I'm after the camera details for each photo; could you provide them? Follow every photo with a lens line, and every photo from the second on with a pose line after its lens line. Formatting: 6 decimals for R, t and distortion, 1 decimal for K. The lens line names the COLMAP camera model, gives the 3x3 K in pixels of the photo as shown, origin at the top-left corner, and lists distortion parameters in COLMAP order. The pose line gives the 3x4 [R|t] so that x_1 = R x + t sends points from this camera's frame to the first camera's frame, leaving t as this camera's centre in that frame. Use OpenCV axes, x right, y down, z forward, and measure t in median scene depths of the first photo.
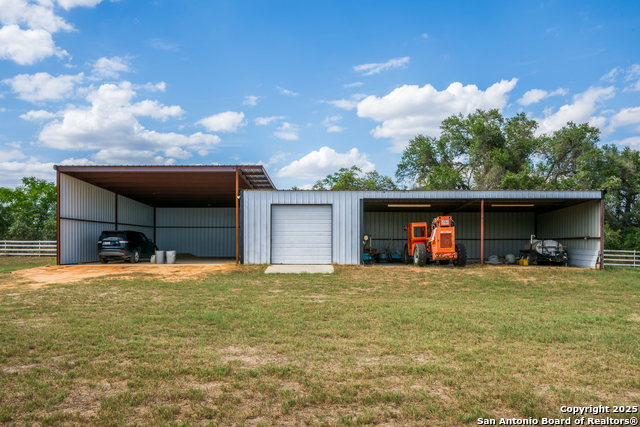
lens RADIAL K [[470.7, 0, 320.1], [0, 470.7, 215.3], [0, 0, 1]] dist [0.001108, -0.000519]
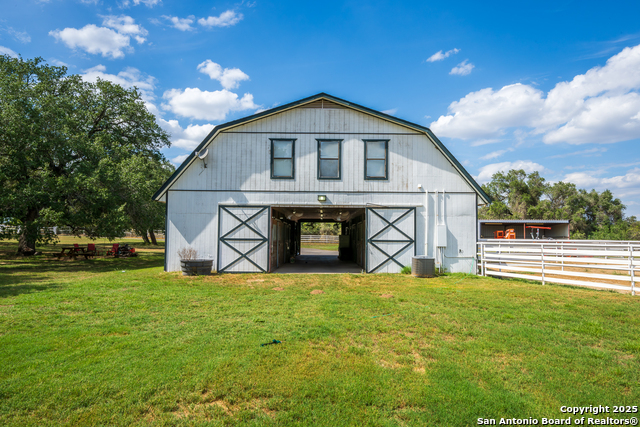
lens RADIAL K [[409.4, 0, 319.4], [0, 409.4, 215.4], [0, 0, 1]] dist [0.005115, 0.000693]
pose [[0.997806, 0.003523, -0.066110, -0.446417], [-0.003317, 0.999989, 0.003226, -0.050986], [0.066121, -0.003000, 0.997807, -0.945773]]
